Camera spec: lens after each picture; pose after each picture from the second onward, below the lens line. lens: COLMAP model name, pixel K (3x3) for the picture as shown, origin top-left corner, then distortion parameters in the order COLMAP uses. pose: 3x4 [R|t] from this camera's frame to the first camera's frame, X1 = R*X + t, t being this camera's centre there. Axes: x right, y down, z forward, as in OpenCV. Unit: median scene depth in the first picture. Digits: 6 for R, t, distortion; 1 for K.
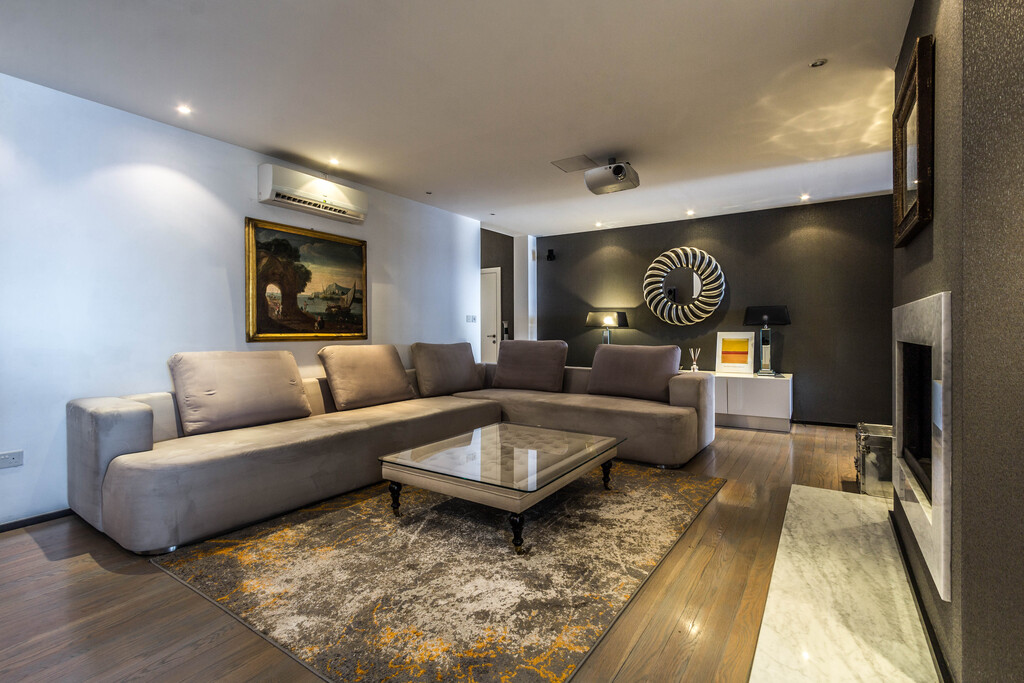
lens RADIAL K [[477.0, 0, 508.5], [0, 477.0, 335.3], [0, 0, 1]] dist [0.007571, 0.000014]
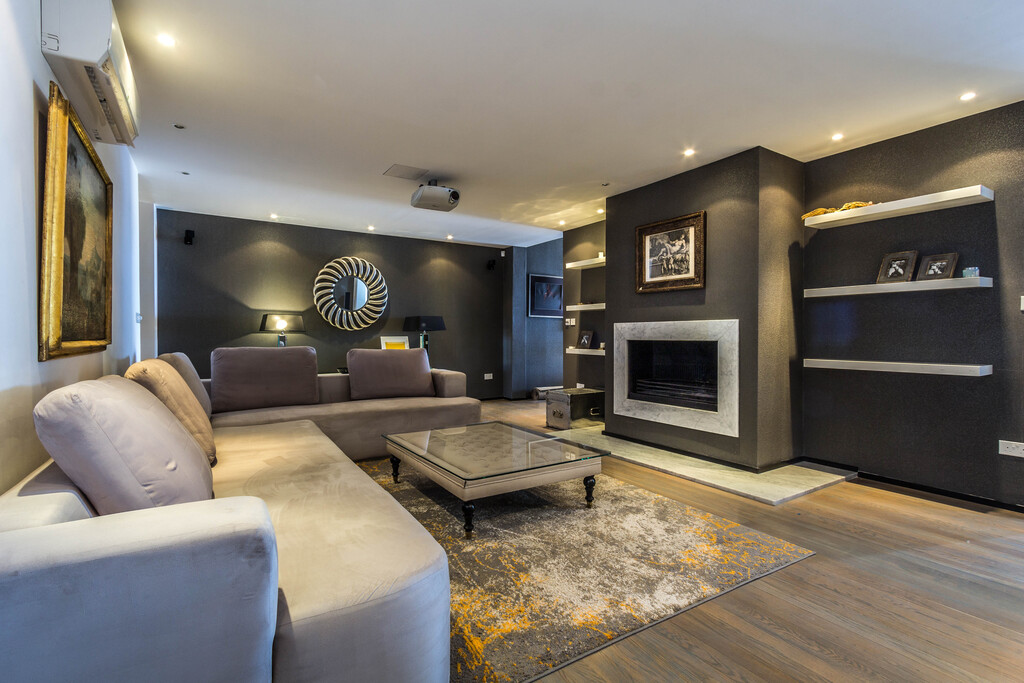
lens RADIAL K [[477.0, 0, 508.5], [0, 477.0, 335.3], [0, 0, 1]] dist [0.007571, 0.000014]
pose [[0.407005, -0.000693, 0.913426, -1.109791], [0.013503, 0.999895, -0.005258, -0.000802], [-0.913326, 0.014474, 0.406971, 0.603239]]
